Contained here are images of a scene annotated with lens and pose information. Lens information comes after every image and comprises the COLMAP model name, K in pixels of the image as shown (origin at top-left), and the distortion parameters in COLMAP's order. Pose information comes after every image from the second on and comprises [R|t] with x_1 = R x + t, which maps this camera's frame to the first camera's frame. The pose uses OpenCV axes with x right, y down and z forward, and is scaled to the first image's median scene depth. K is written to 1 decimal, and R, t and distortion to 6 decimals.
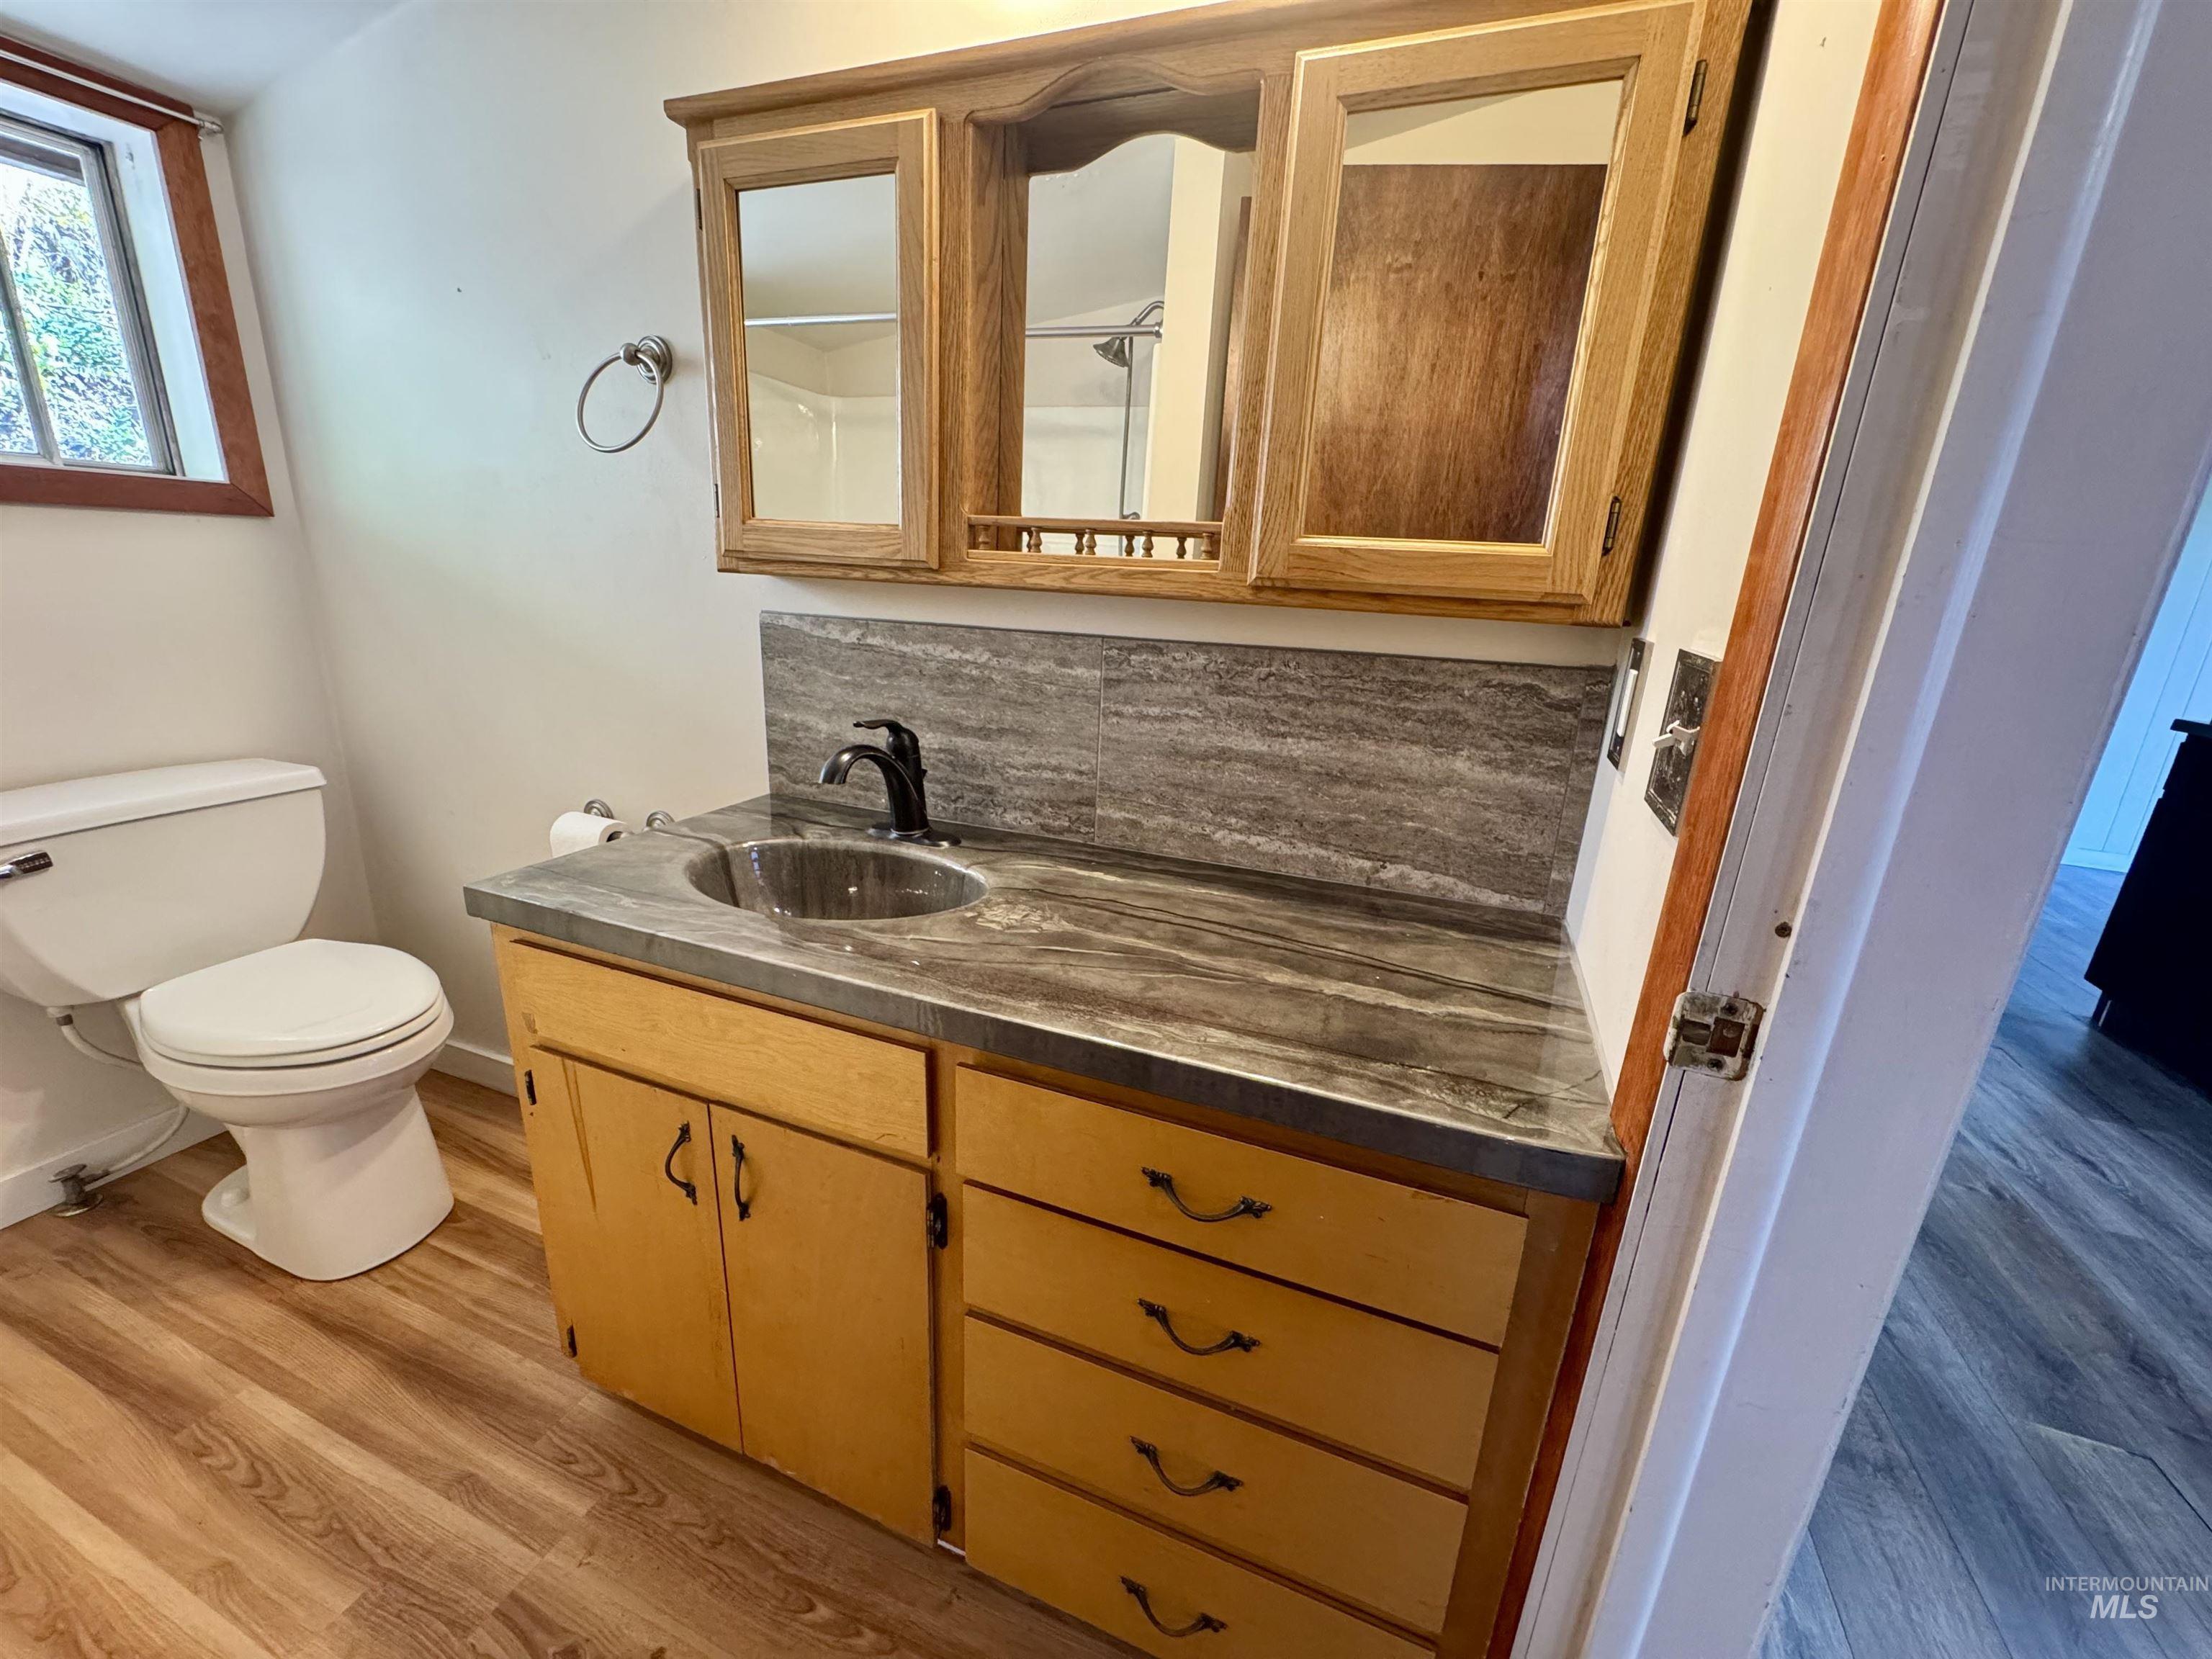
lens RADIAL K [[886.7, 0, 1104.5], [0, 886.7, 831.0], [0, 0, 1]] dist [-0.001441, -0.000513]
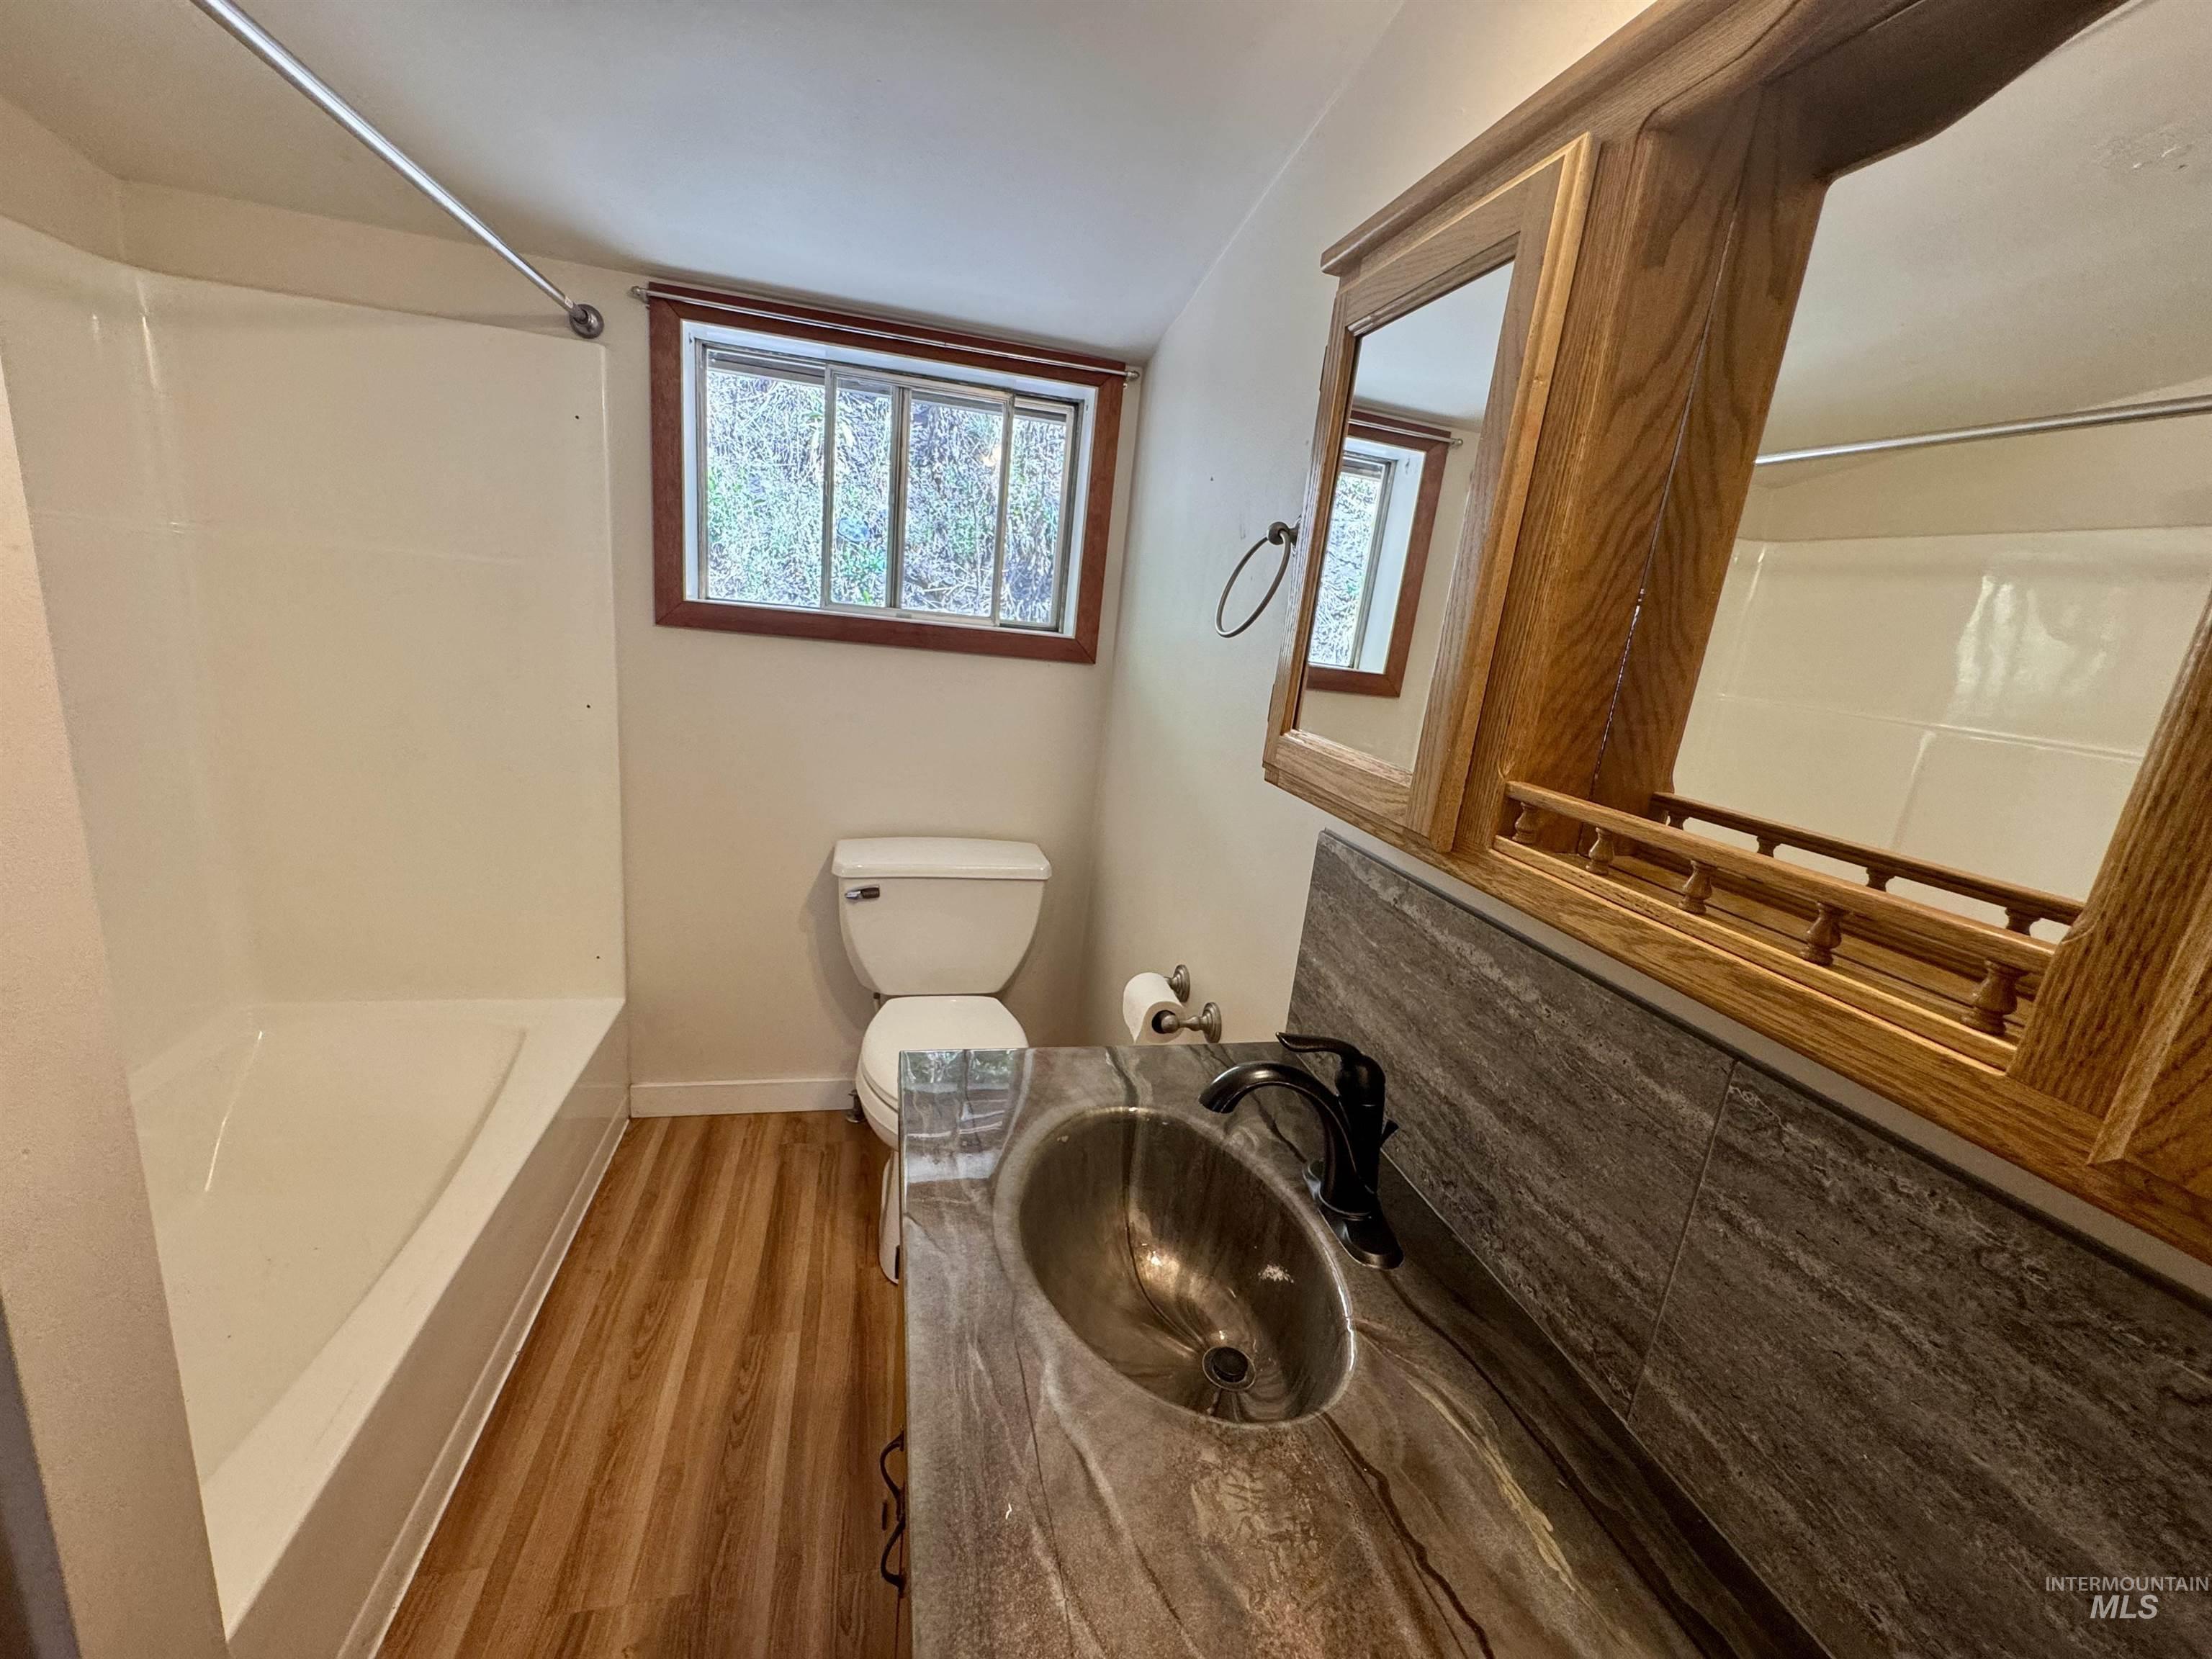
lens RADIAL K [[886.7, 0, 1105.4], [0, 886.7, 829.0], [0, 0, 1]] dist [-0.001441, -0.000513]
pose [[0.578668, 0.208271, -0.788522, 0.145726], [-0.304995, 0.951954, 0.027613, -0.233819], [0.756387, 0.224517, 0.614387, 0.398038]]
